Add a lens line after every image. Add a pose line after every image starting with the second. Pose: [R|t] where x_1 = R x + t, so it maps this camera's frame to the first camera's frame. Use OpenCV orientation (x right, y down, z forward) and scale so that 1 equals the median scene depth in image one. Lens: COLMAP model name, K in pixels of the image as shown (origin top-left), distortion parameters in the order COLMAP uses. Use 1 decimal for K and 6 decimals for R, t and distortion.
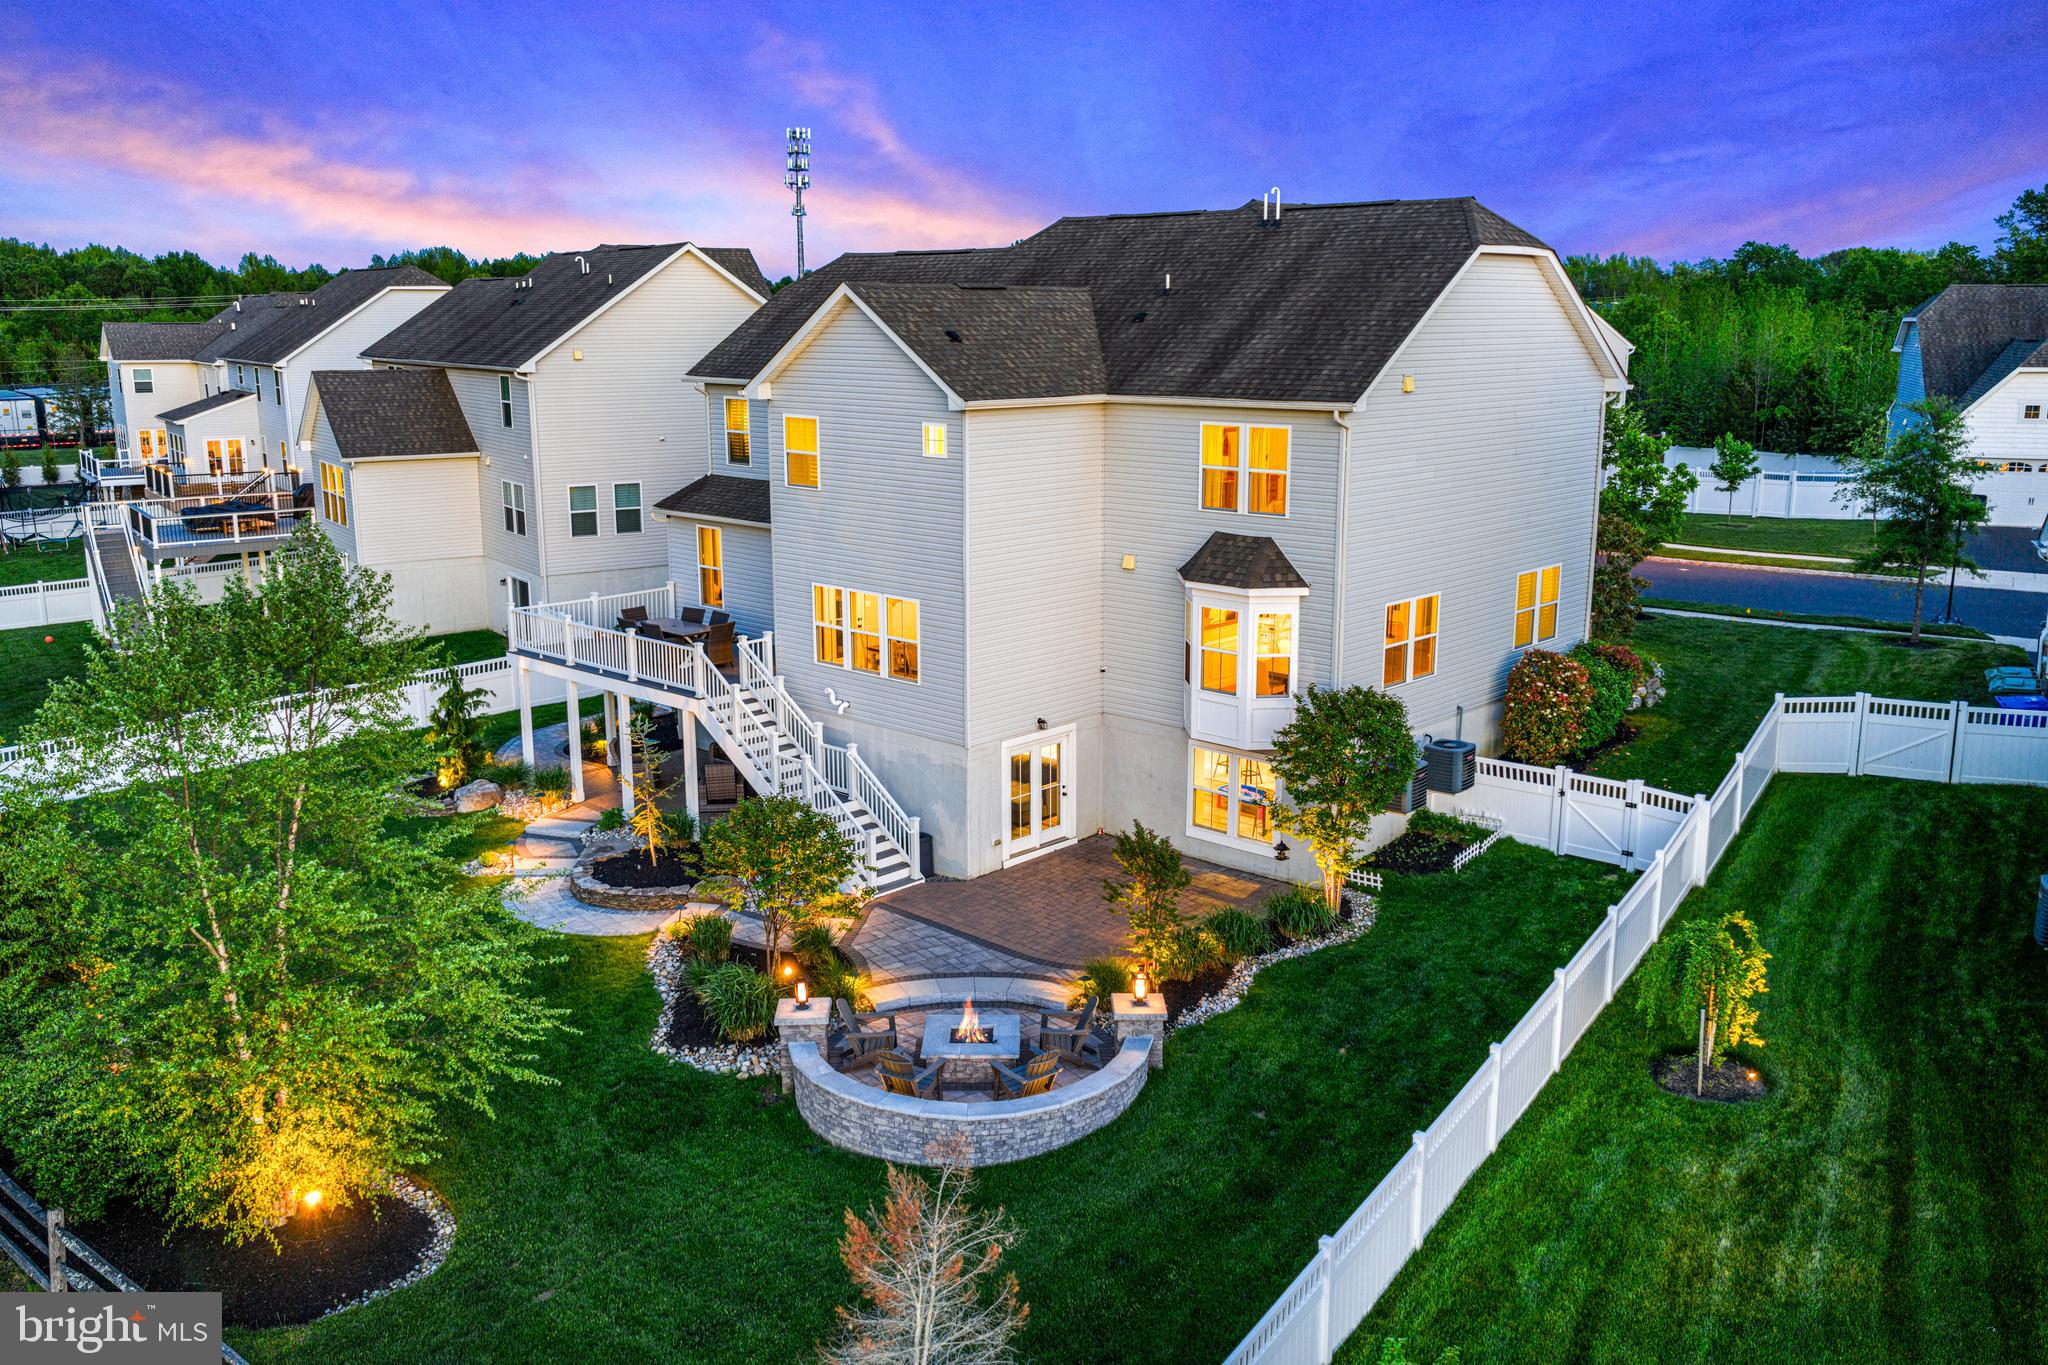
lens RADIAL K [[1692.8, 0, 1024.1], [0, 1692.8, 686.6], [0, 0, 1]] dist [0.002968, -0.002801]
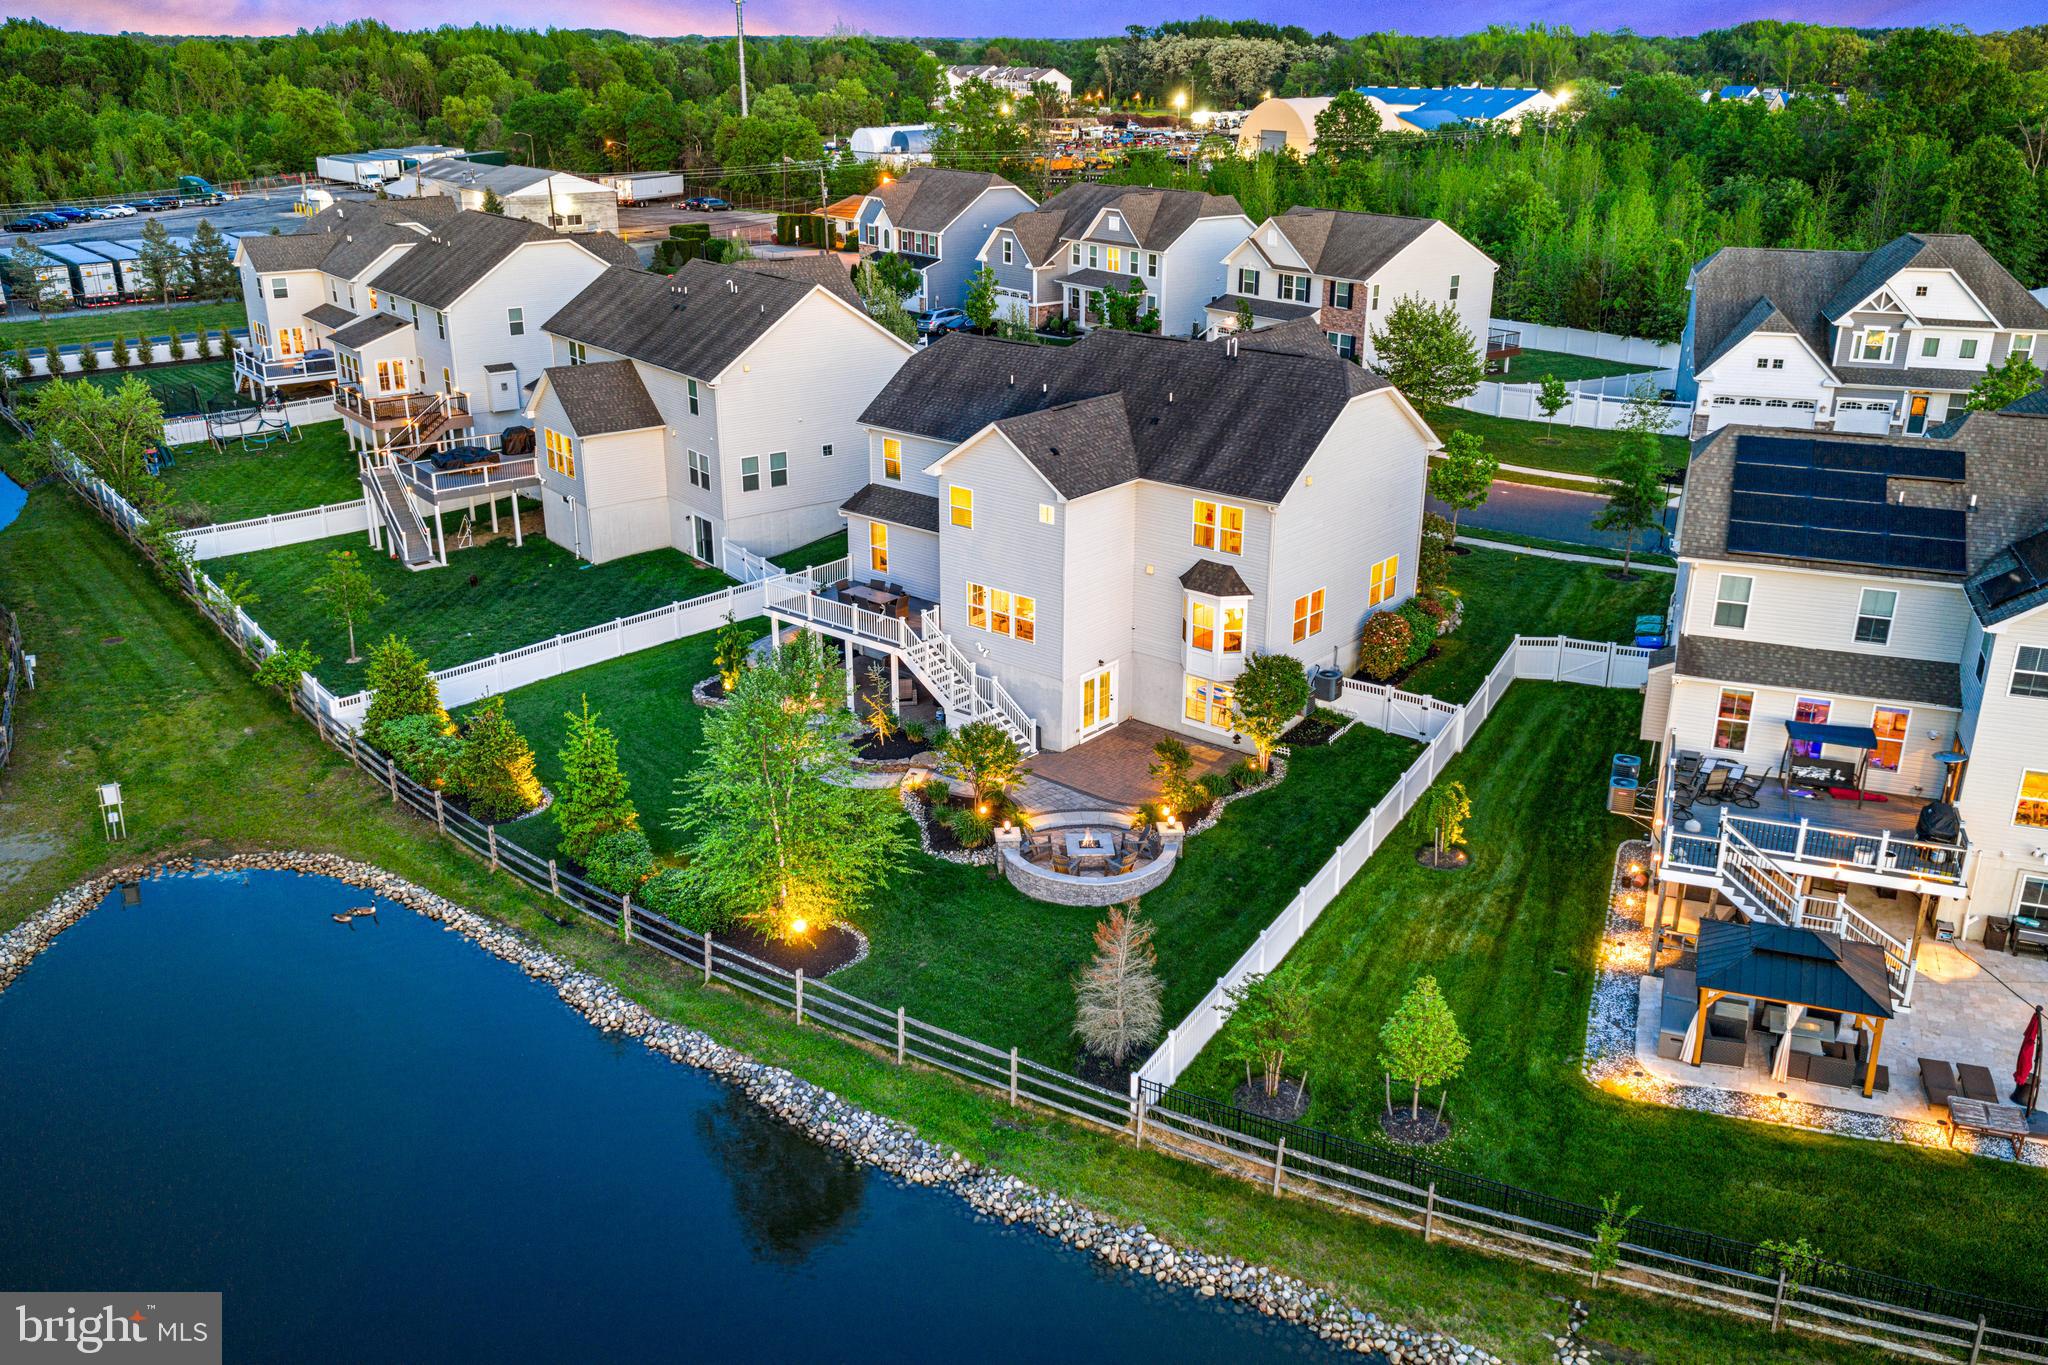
lens RADIAL K [[1692.8, 0, 1020.6], [0, 1692.8, 690.3], [0, 0, 1]] dist [0.002968, -0.002801]
pose [[0.998877, -0.014903, 0.044975, -0.160397], [0.008022, 0.988733, 0.149476, -0.224334], [-0.046696, -0.148947, 0.987742, -0.781462]]
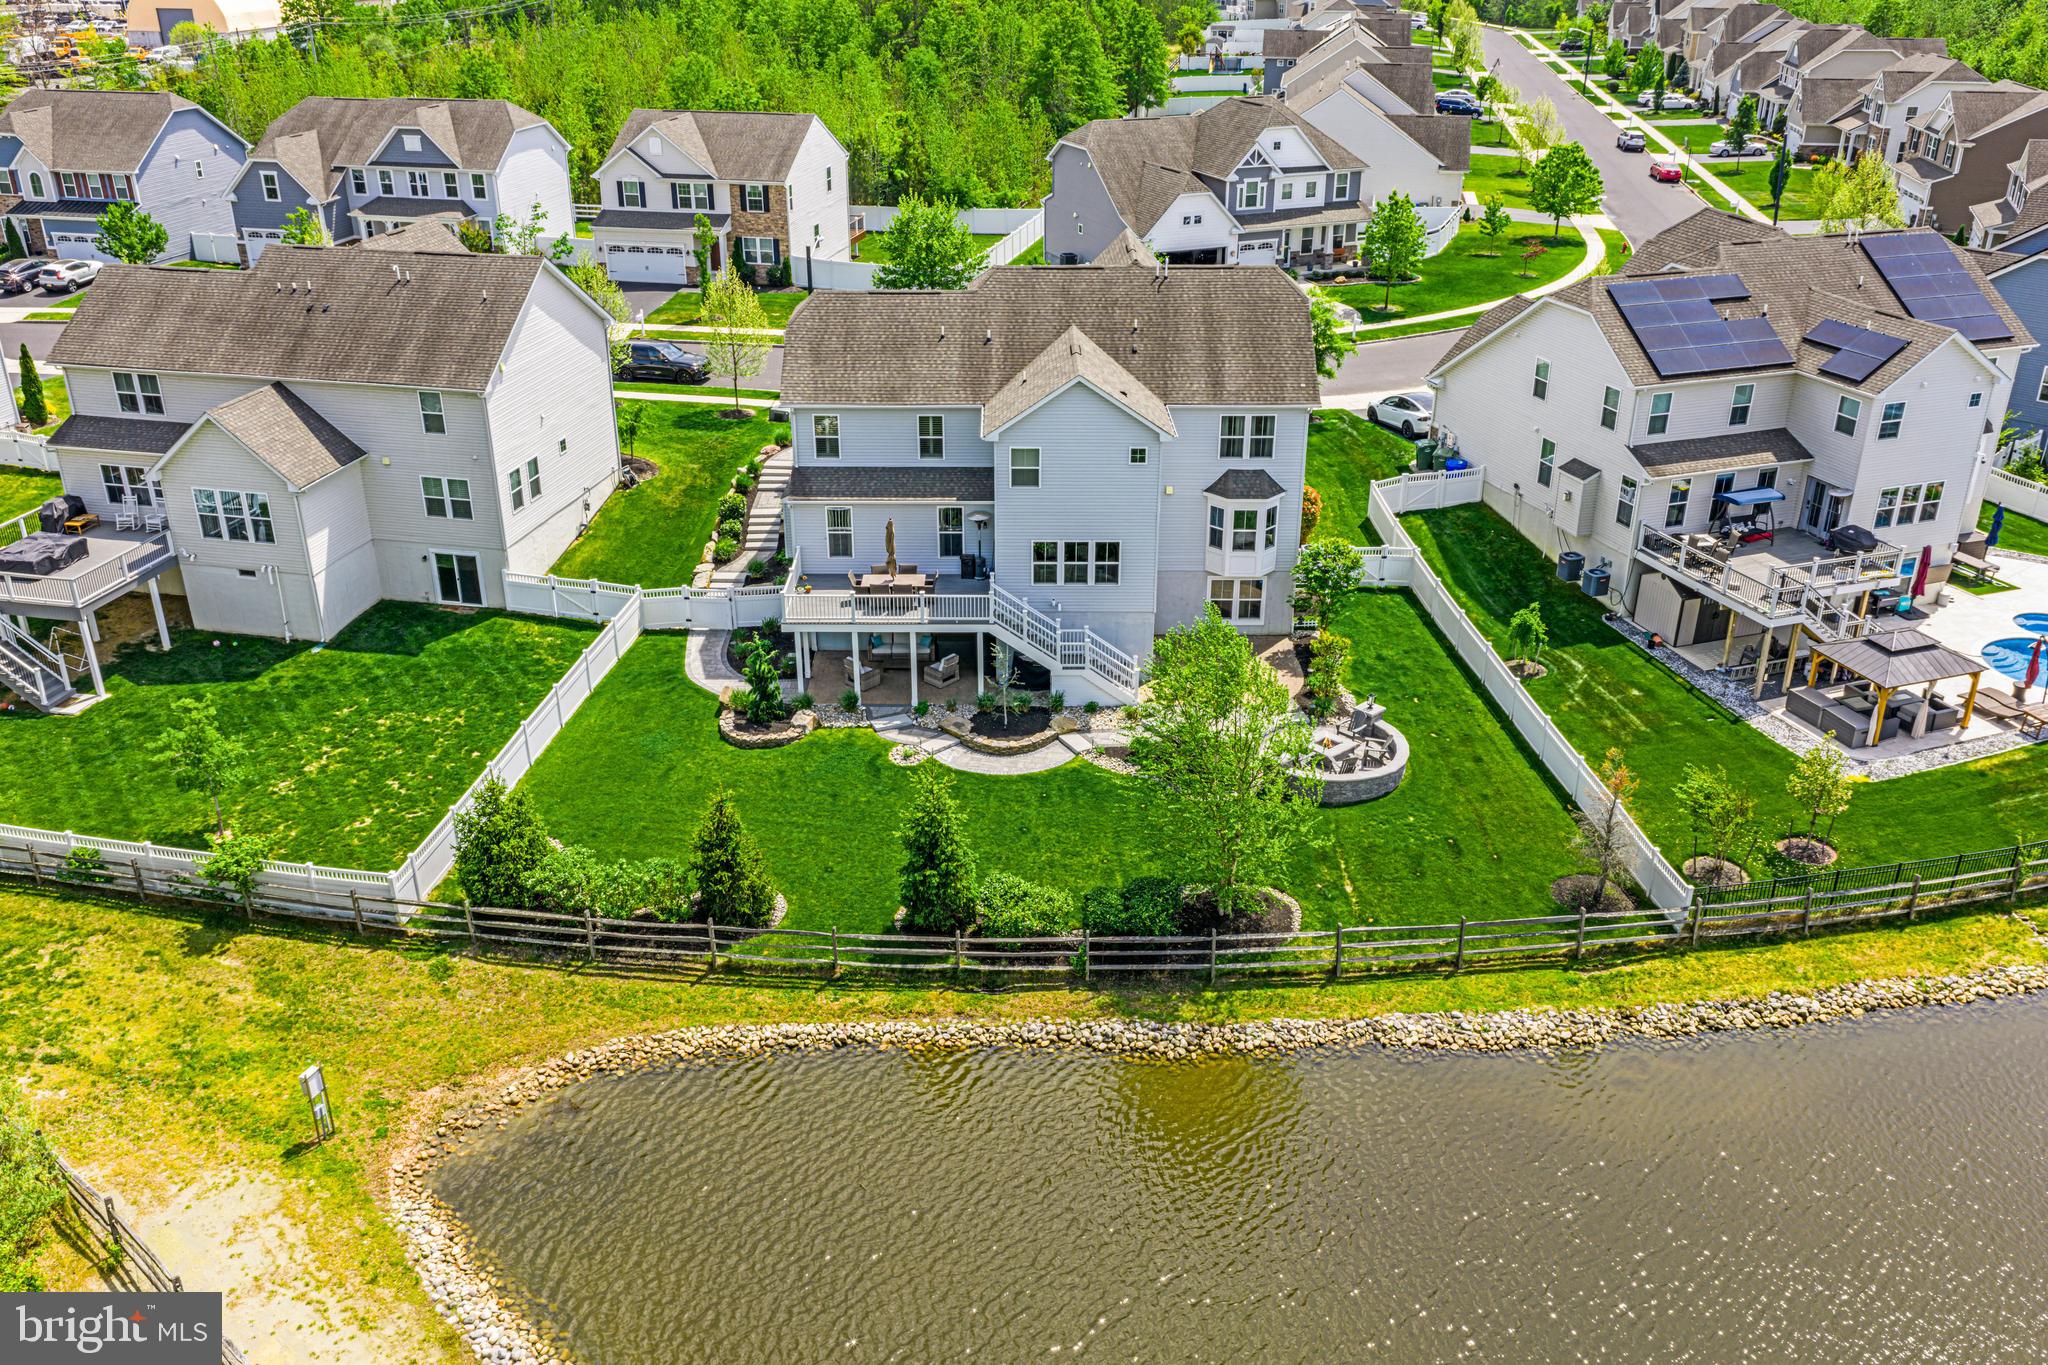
lens RADIAL K [[1692.8, 0, 1027.5], [0, 1692.8, 684.1], [0, 0, 1]] dist [0.002968, -0.002801]
pose [[0.733794, -0.287426, 0.615576, -1.303923], [0.144041, 0.951316, 0.272488, -0.416082], [-0.663927, -0.111282, 0.739471, -0.291695]]
